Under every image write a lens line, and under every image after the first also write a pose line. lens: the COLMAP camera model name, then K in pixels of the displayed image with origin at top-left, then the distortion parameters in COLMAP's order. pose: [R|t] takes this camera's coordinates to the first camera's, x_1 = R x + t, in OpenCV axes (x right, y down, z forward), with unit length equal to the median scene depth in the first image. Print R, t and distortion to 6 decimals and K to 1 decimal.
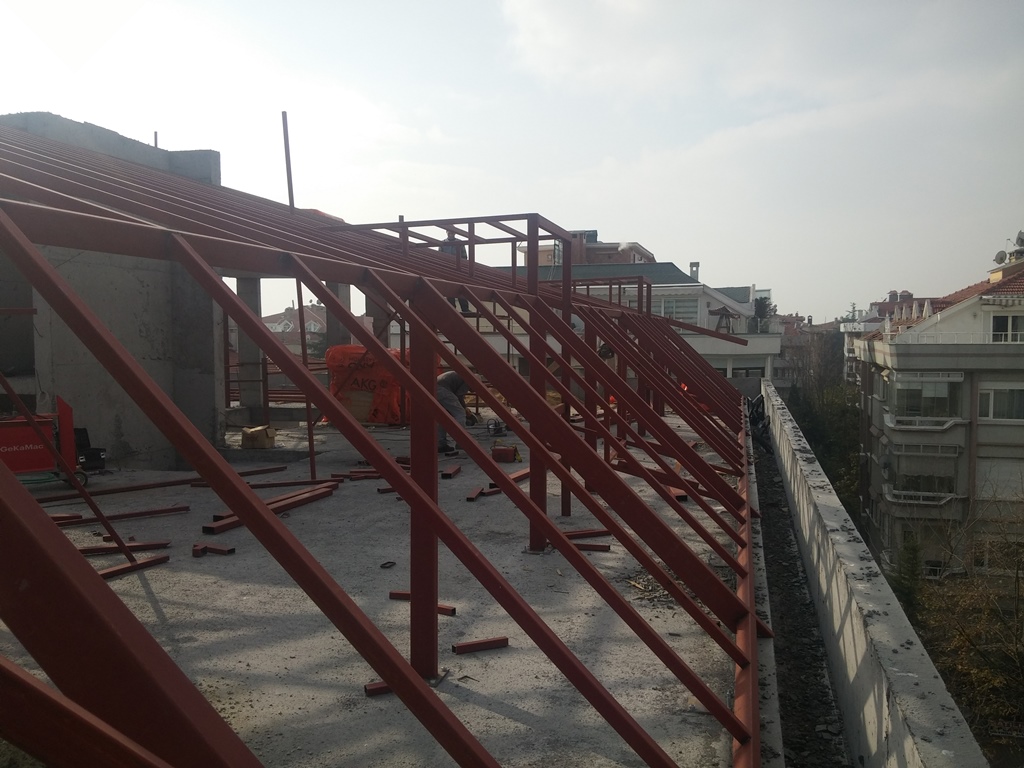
lens RADIAL K [[925.8, 0, 512.0], [0, 925.8, 384.0], [0, 0, 1]] dist [0.002288, 0.000851]
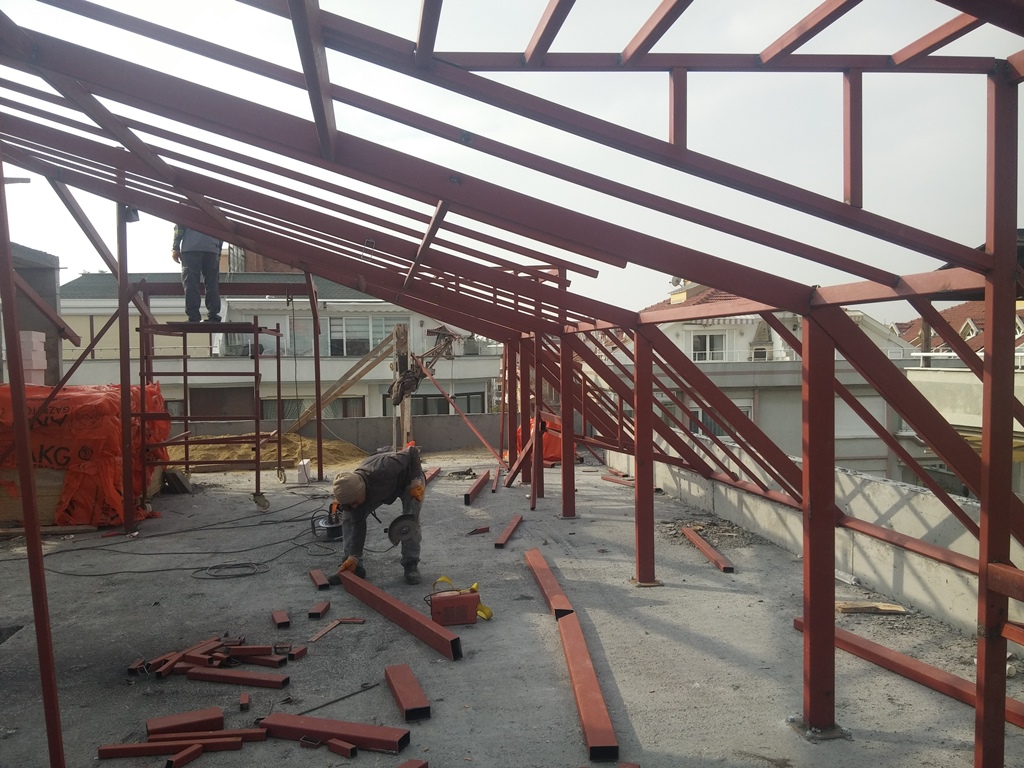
lens RADIAL K [[847.8, 0, 512.0], [0, 847.8, 384.0], [0, 0, 1]] dist [-0.004431, -0.005432]
pose [[0.890565, -0.025344, 0.454149, -0.084141], [0.034505, 0.999334, -0.011895, -0.015869], [-0.453545, 0.026264, 0.890846, 0.262711]]
